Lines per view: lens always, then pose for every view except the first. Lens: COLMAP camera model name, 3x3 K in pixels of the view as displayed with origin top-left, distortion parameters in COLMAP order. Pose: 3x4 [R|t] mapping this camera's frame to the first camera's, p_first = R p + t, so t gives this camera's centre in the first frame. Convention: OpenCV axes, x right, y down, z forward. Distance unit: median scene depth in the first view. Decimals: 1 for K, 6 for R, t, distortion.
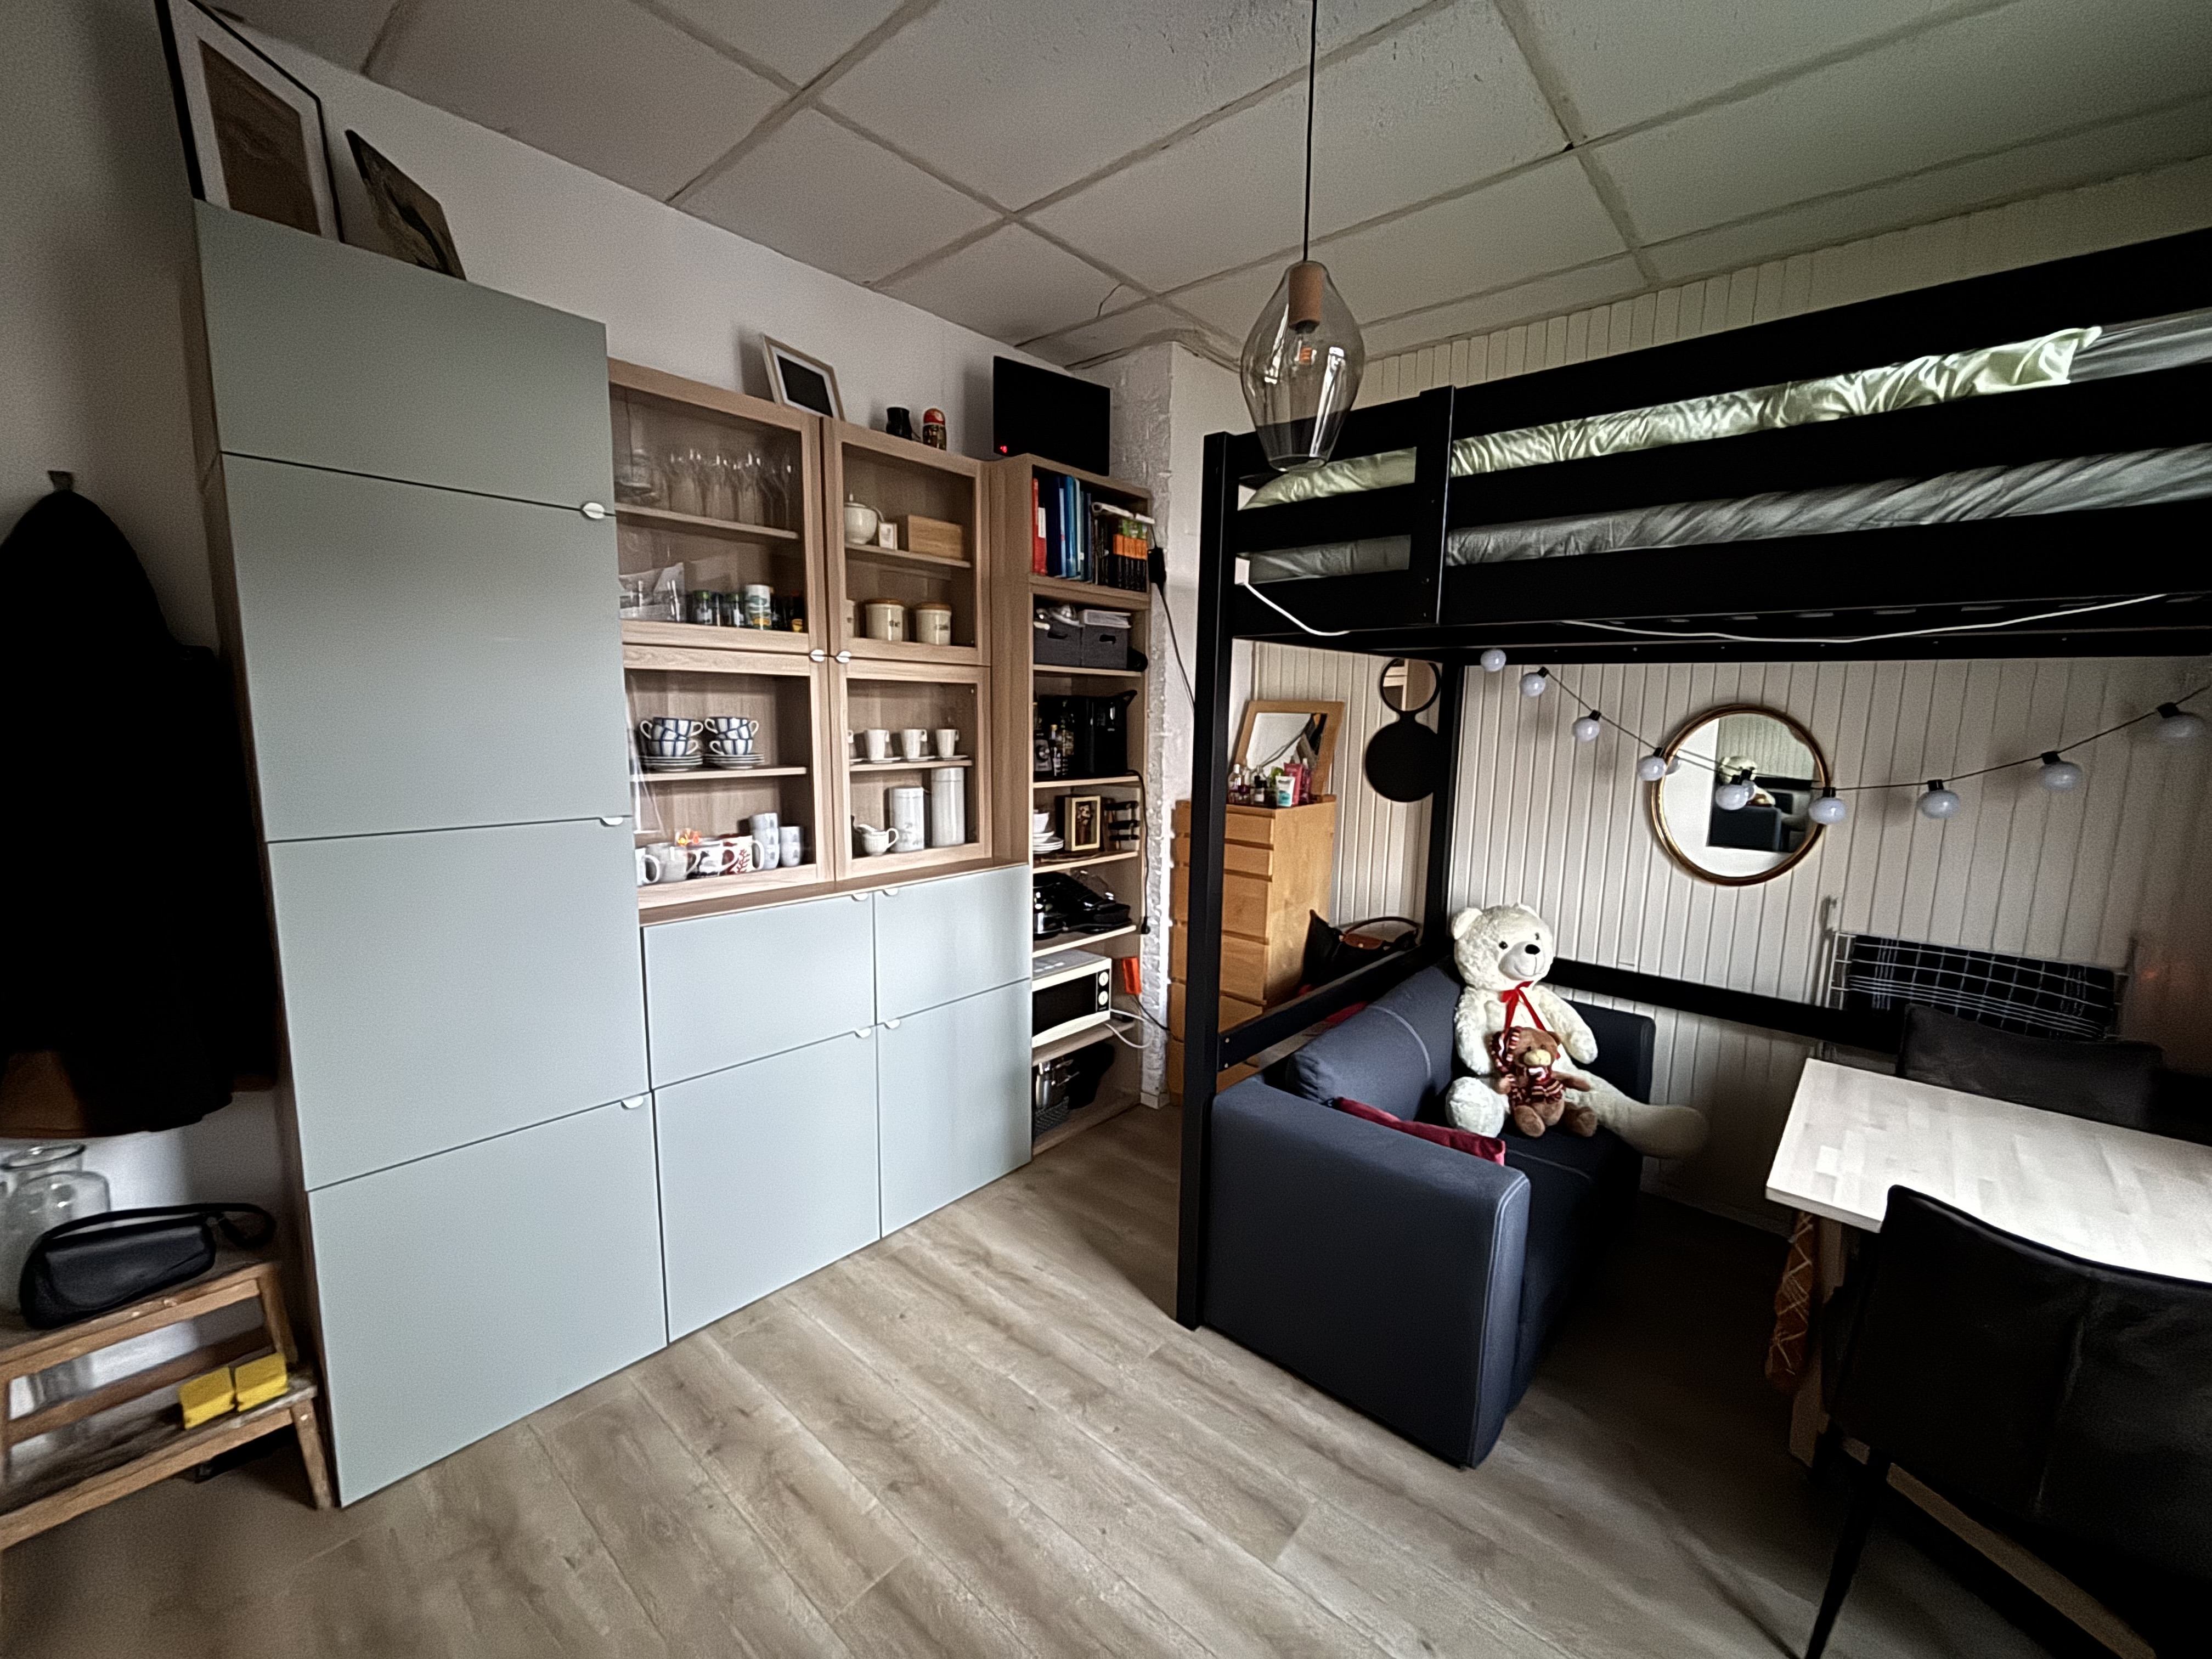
lens RADIAL K [[892.4, 0, 1108.7], [0, 892.4, 834.4], [0, 0, 1]] dist [0.001189, -0.001075]
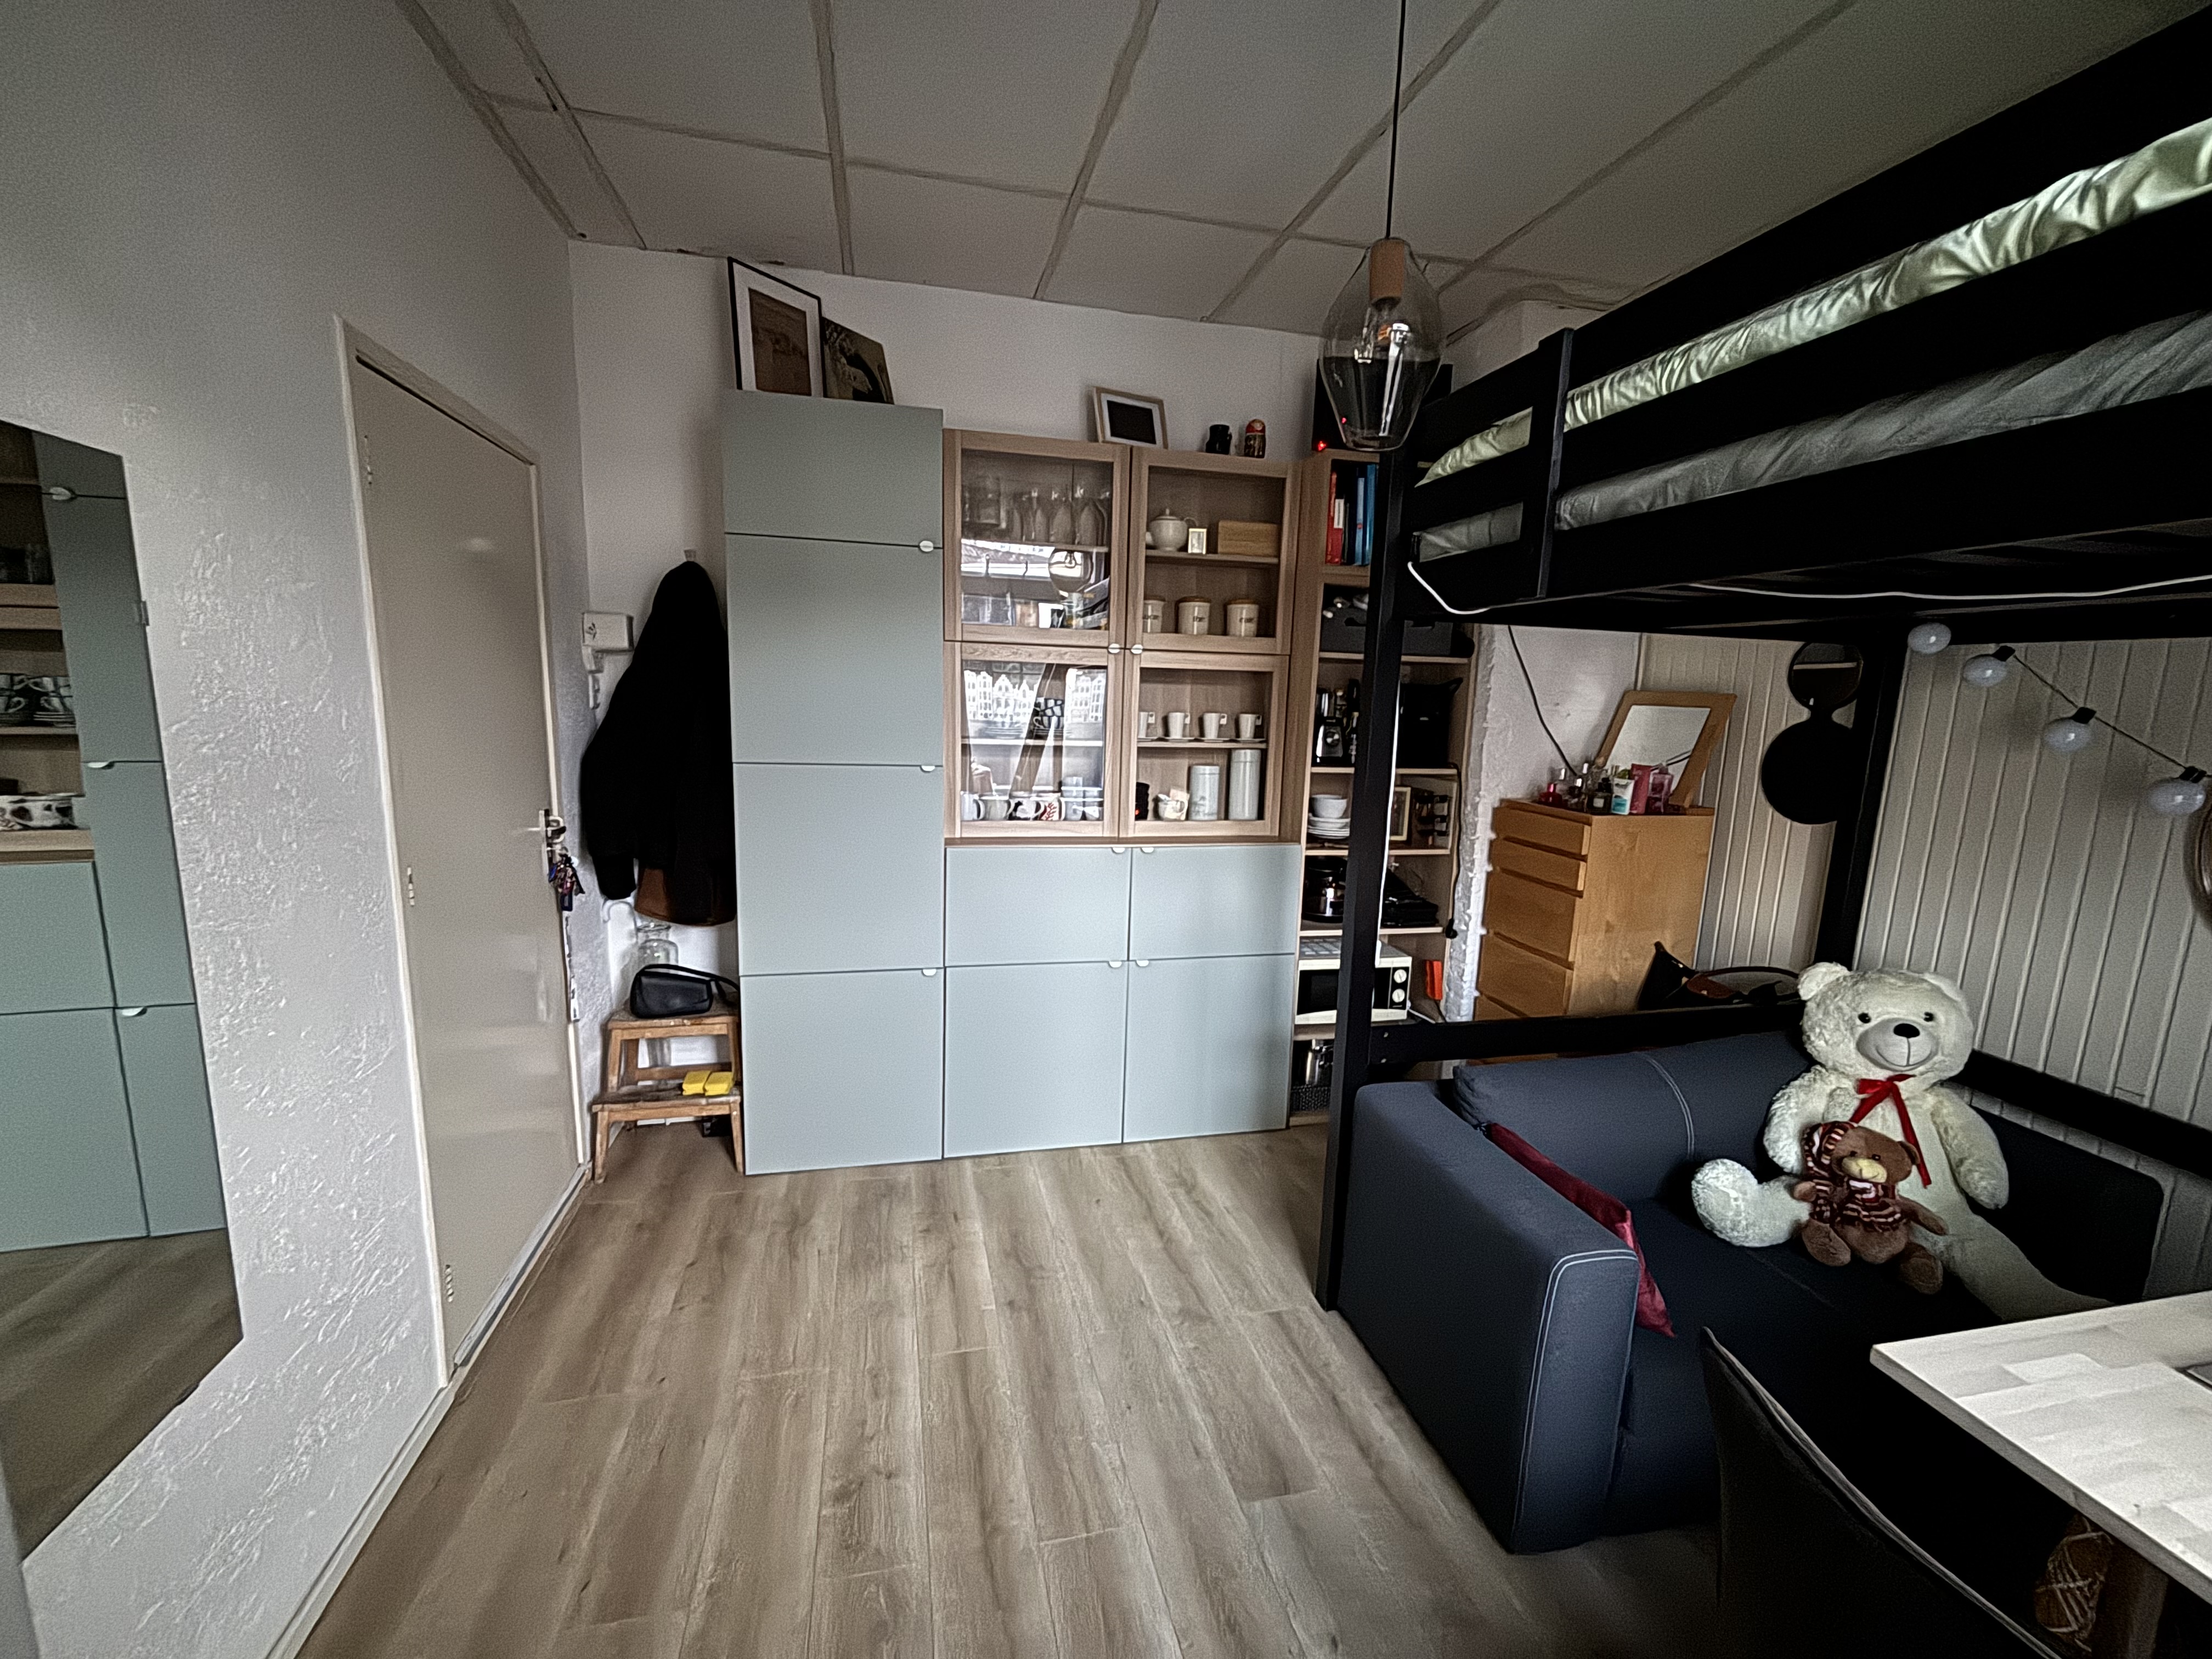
lens RADIAL K [[892.4, 0, 1108.7], [0, 892.4, 836.2], [0, 0, 1]] dist [0.001189, -0.001075]
pose [[0.814043, 0.103312, -0.571542, 0.387769], [-0.100111, 0.994283, 0.037140, 0.008865], [0.572111, 0.026984, 0.819732, 0.017571]]
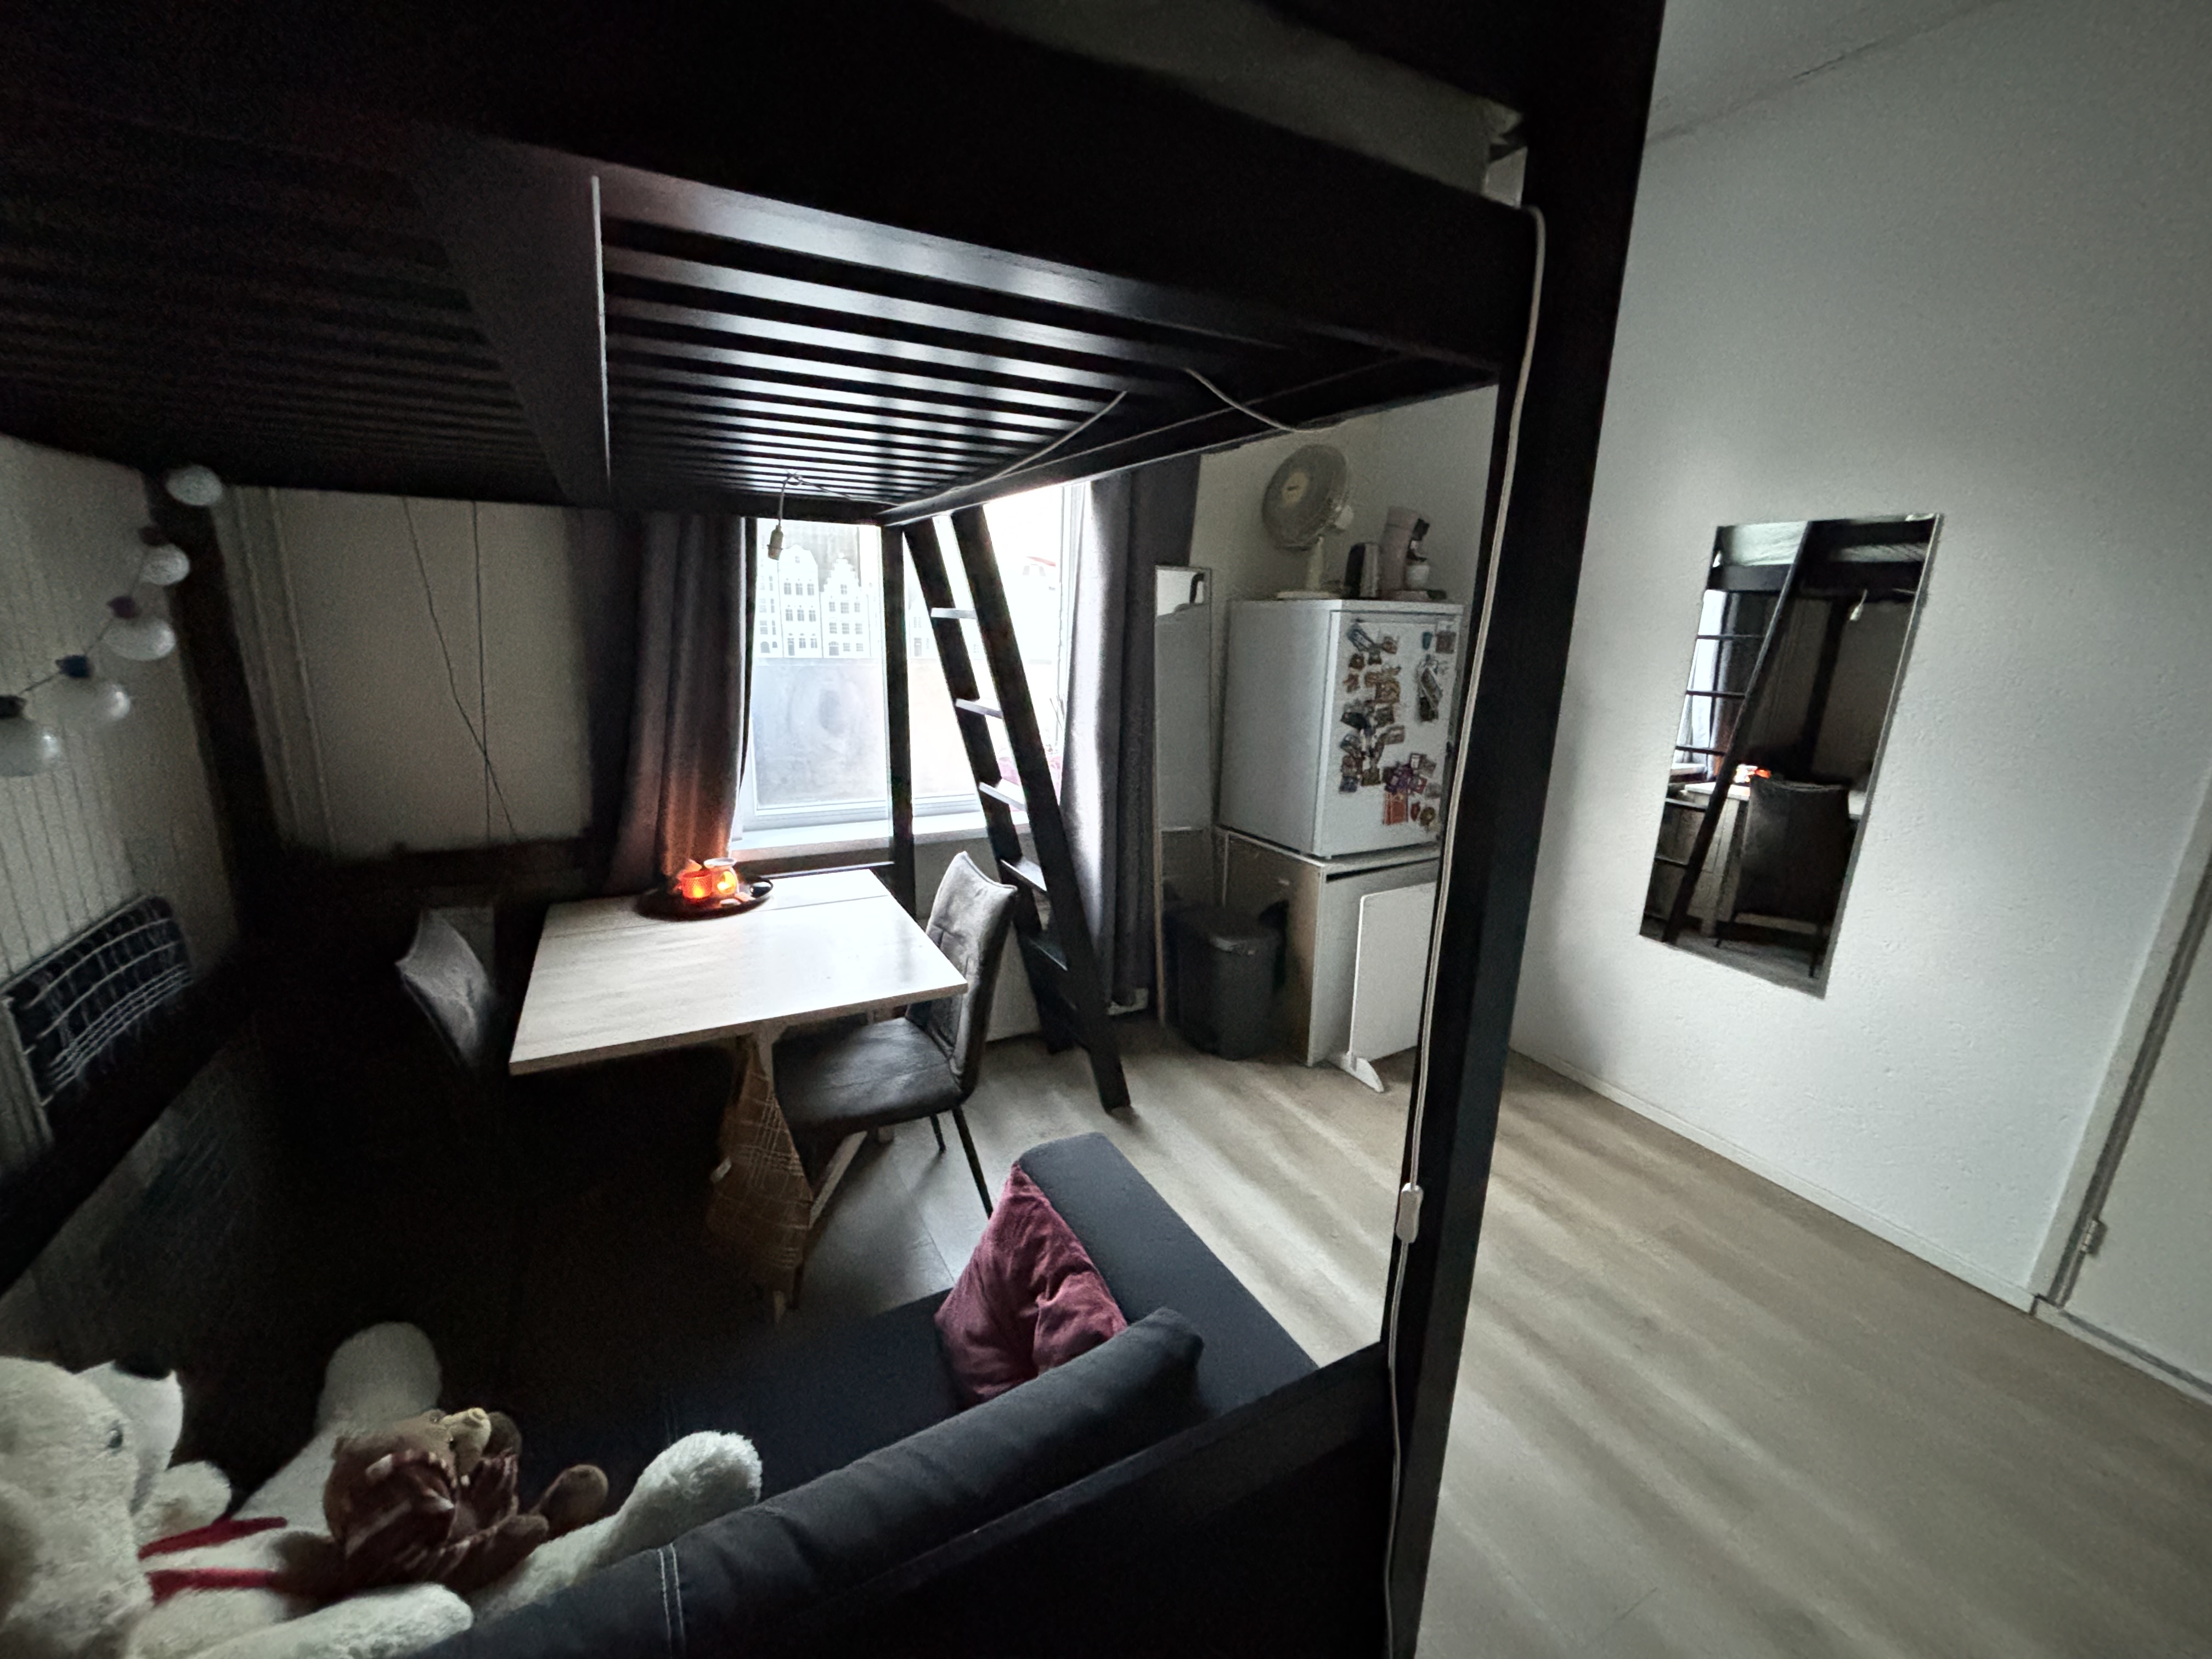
lens RADIAL K [[892.4, 0, 1112.7], [0, 892.4, 830.9], [0, 0, 1]] dist [0.001189, -0.001075]
pose [[-0.936425, -0.127757, 0.326783, 0.116709], [0.006241, 0.925141, 0.379572, -0.160834], [-0.350813, 0.357480, -0.865528, 1.212269]]
